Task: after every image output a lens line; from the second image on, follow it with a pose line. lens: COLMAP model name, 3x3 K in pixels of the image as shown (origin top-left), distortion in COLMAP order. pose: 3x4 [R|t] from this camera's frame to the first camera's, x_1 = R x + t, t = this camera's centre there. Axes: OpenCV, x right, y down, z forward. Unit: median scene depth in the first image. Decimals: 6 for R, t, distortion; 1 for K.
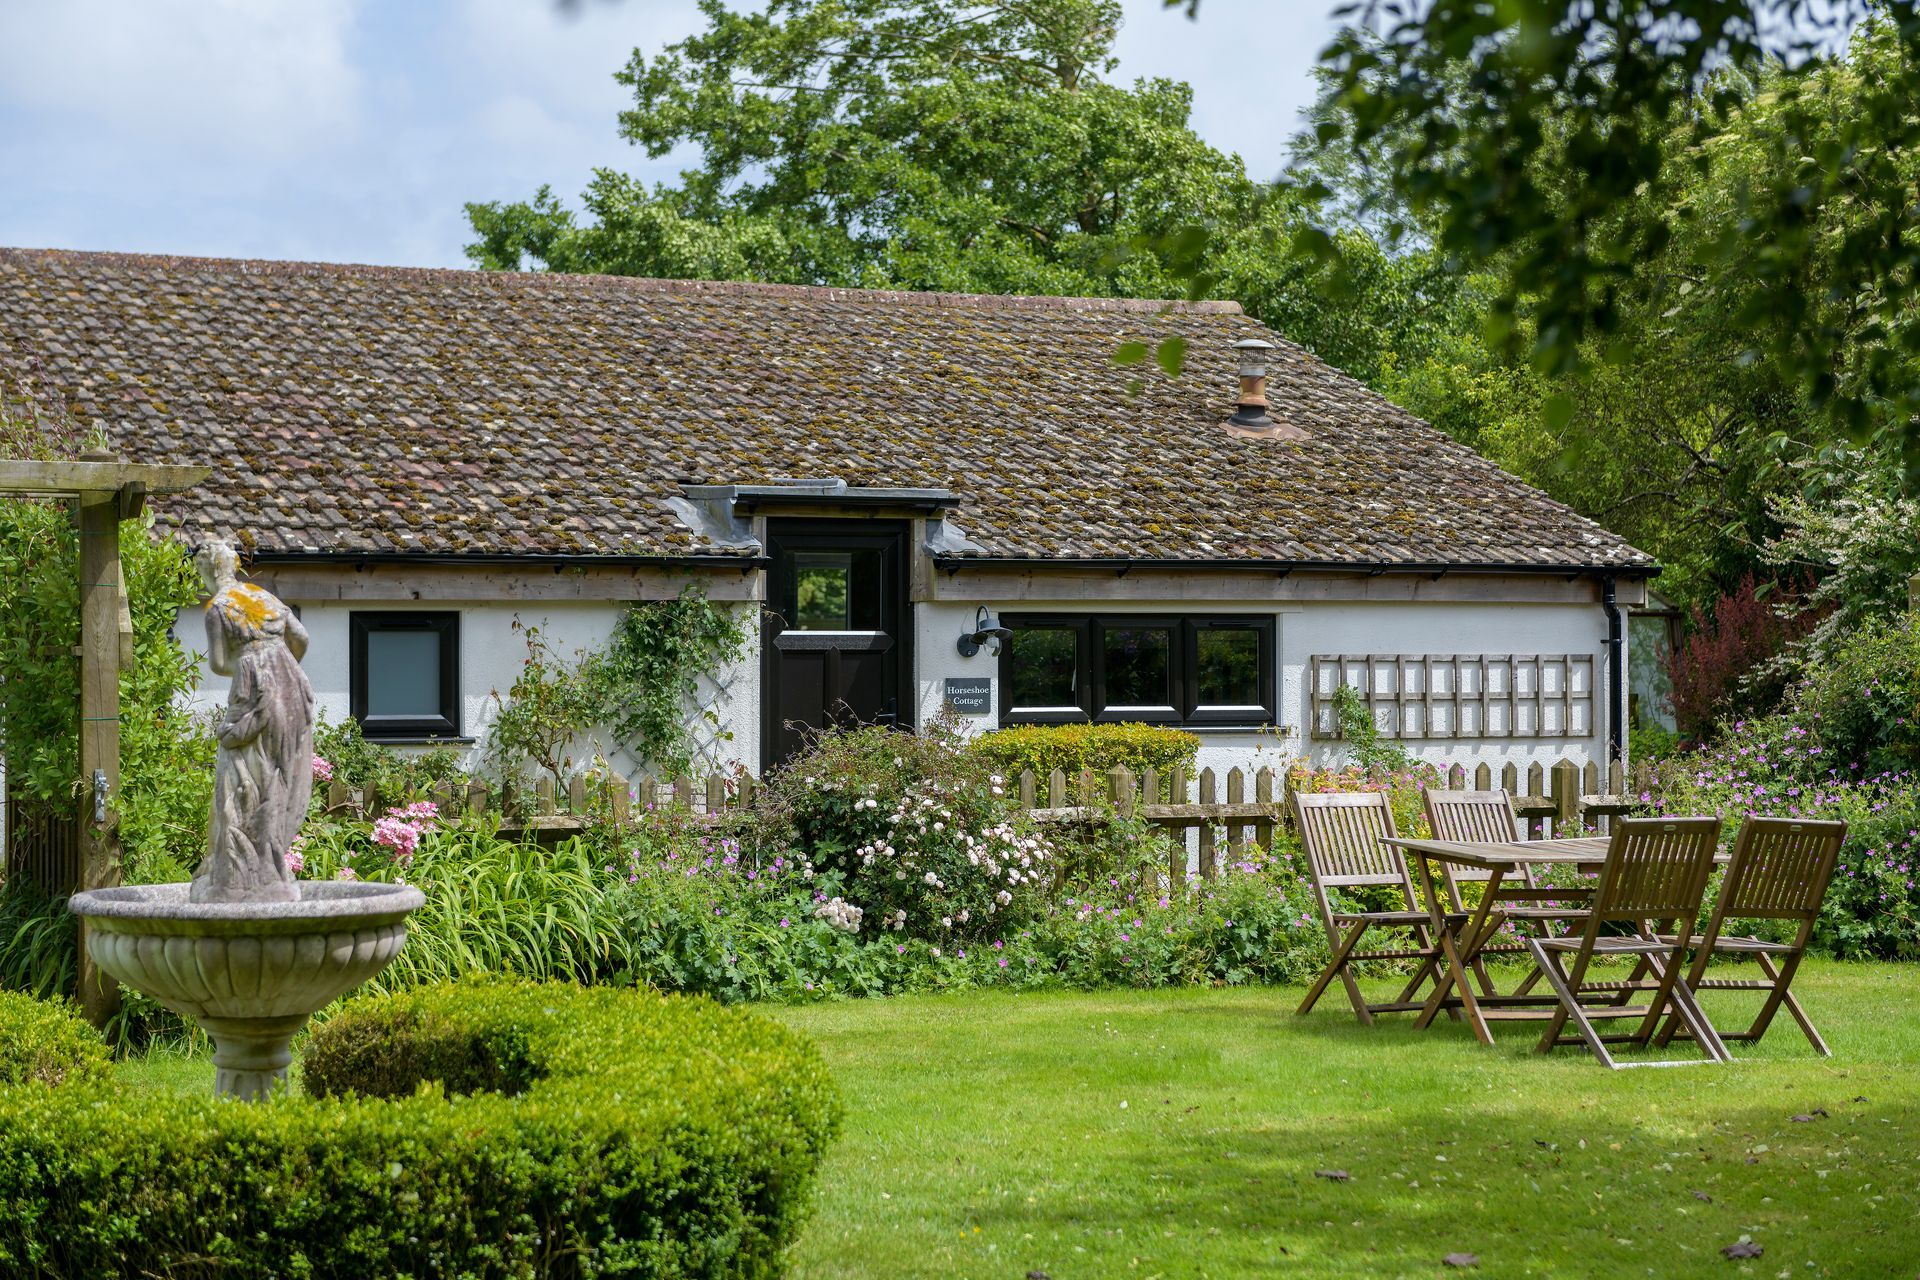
lens RADIAL K [[3436.8, 0, 960.0], [0, 3436.8, 640.0], [0, 0, 1]] dist [0.006727, -0.205529]
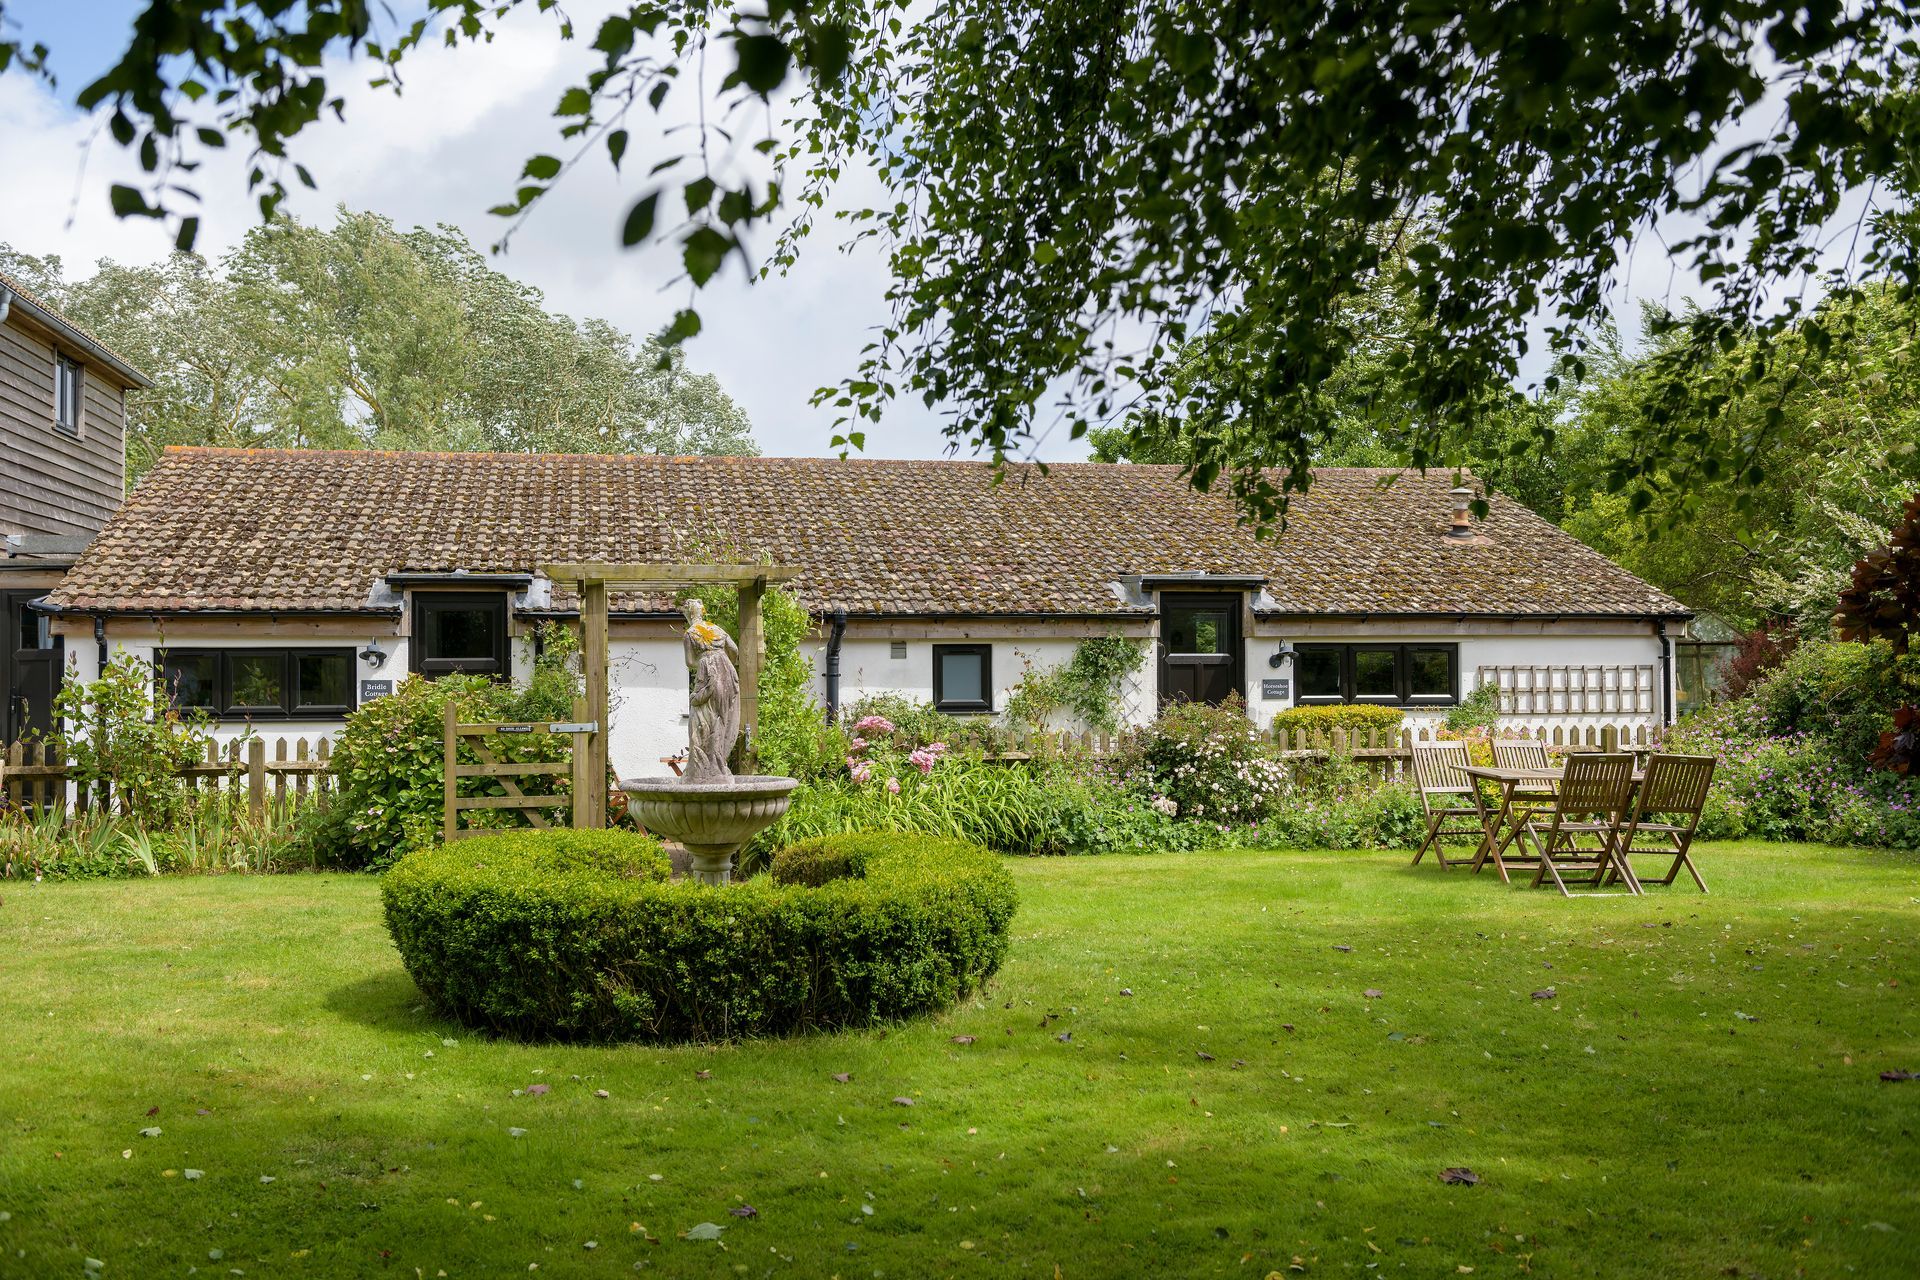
lens RADIAL K [[1887.4, 0, 960.0], [0, 1887.4, 640.0], [0, 0, 1]] dist [-0.031579, -0.003414]
pose [[0.970901, -0.008175, -0.239343, 0.081093], [0.004754, 0.999878, -0.014871, 0.004542], [0.239435, 0.013300, 0.970821, -0.002422]]
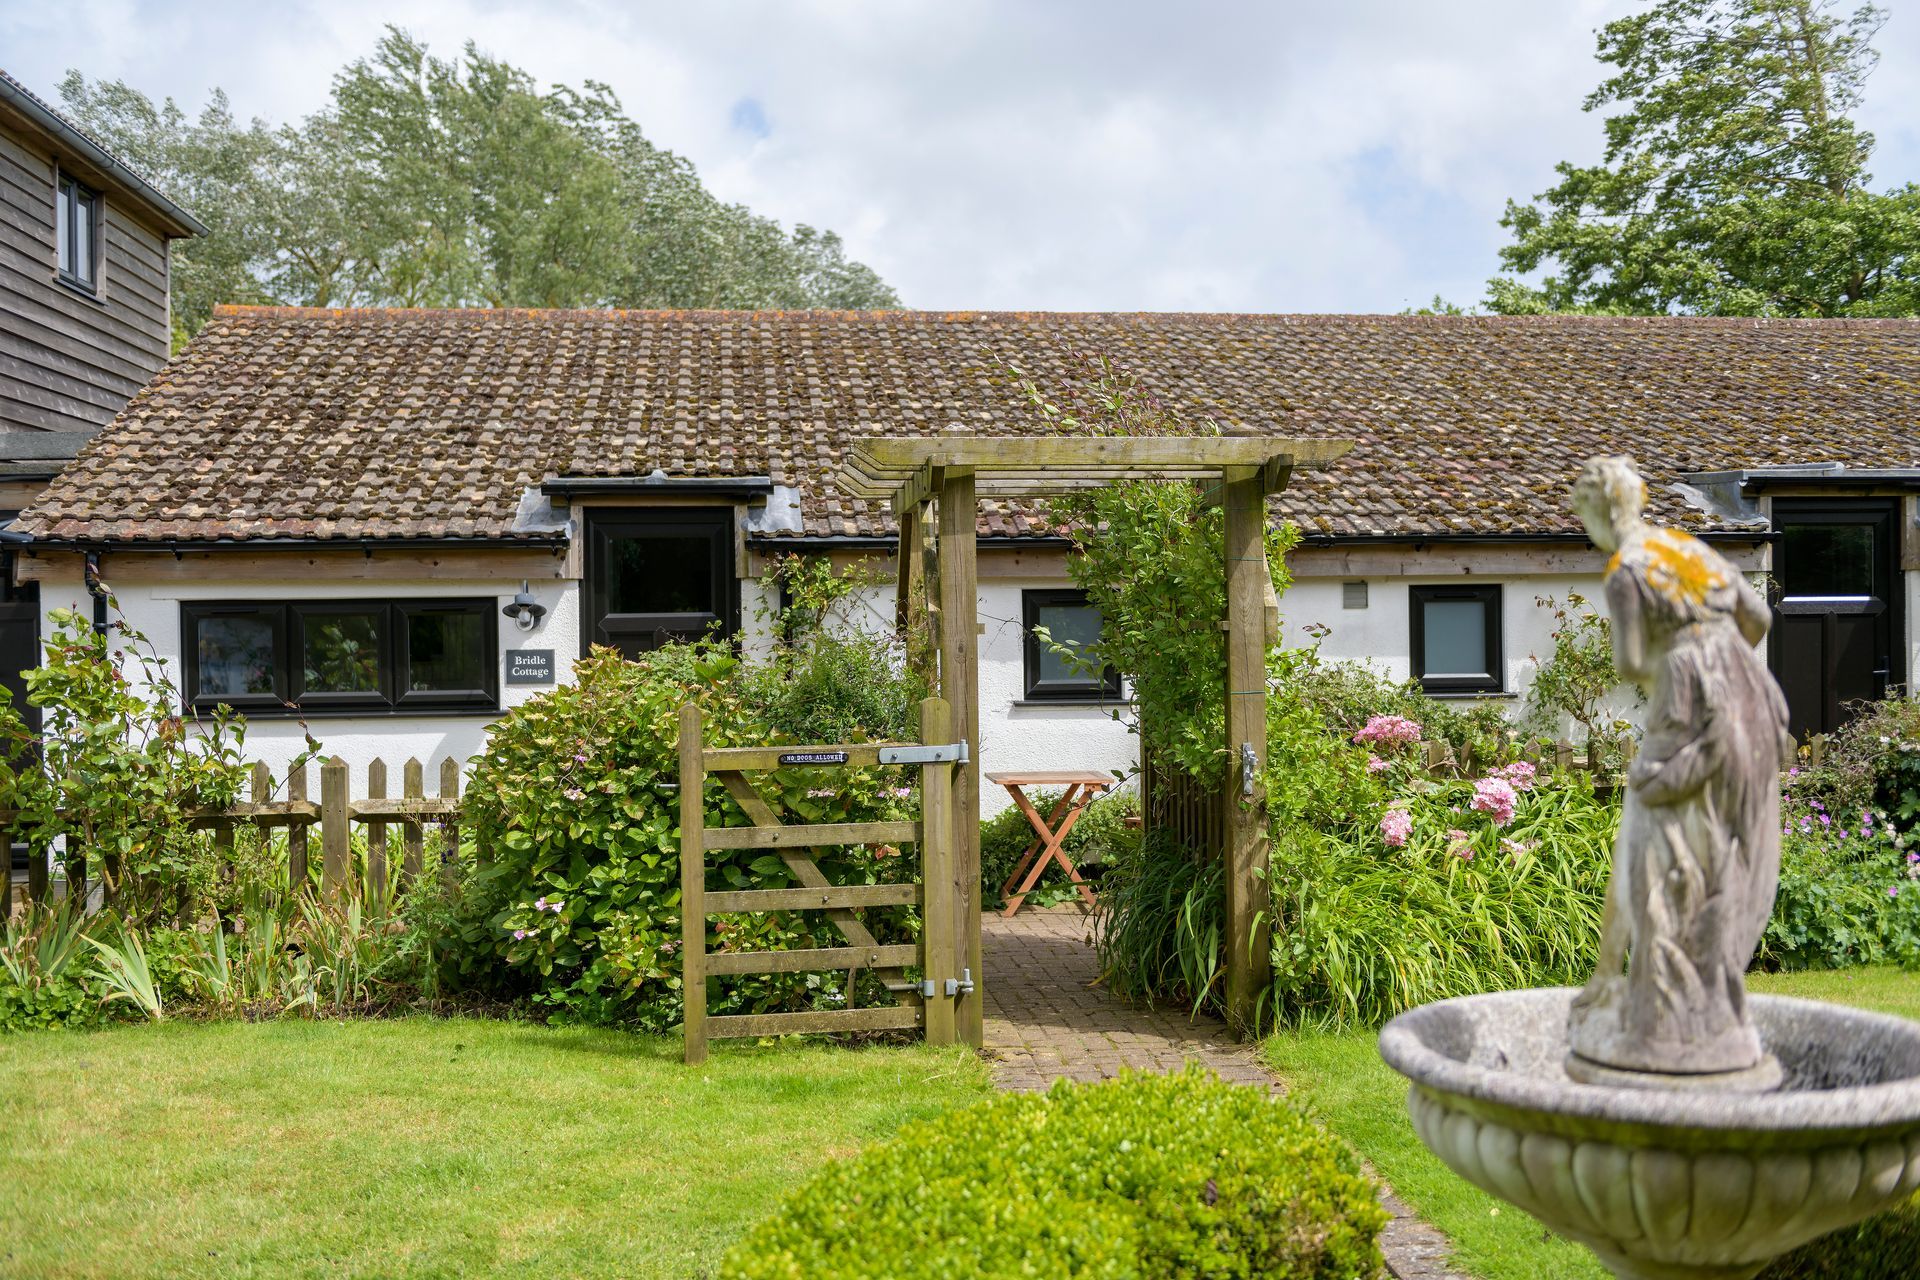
lens RADIAL K [[2098.5, 0, 960.0], [0, 2098.5, 640.0], [0, 0, 1]] dist [-0.024734, -0.011382]
pose [[0.947141, -0.006009, -0.320762, -0.089253], [0.011153, 0.999837, 0.014201, -0.001504], [0.320624, -0.017027, 0.947053, 0.262981]]
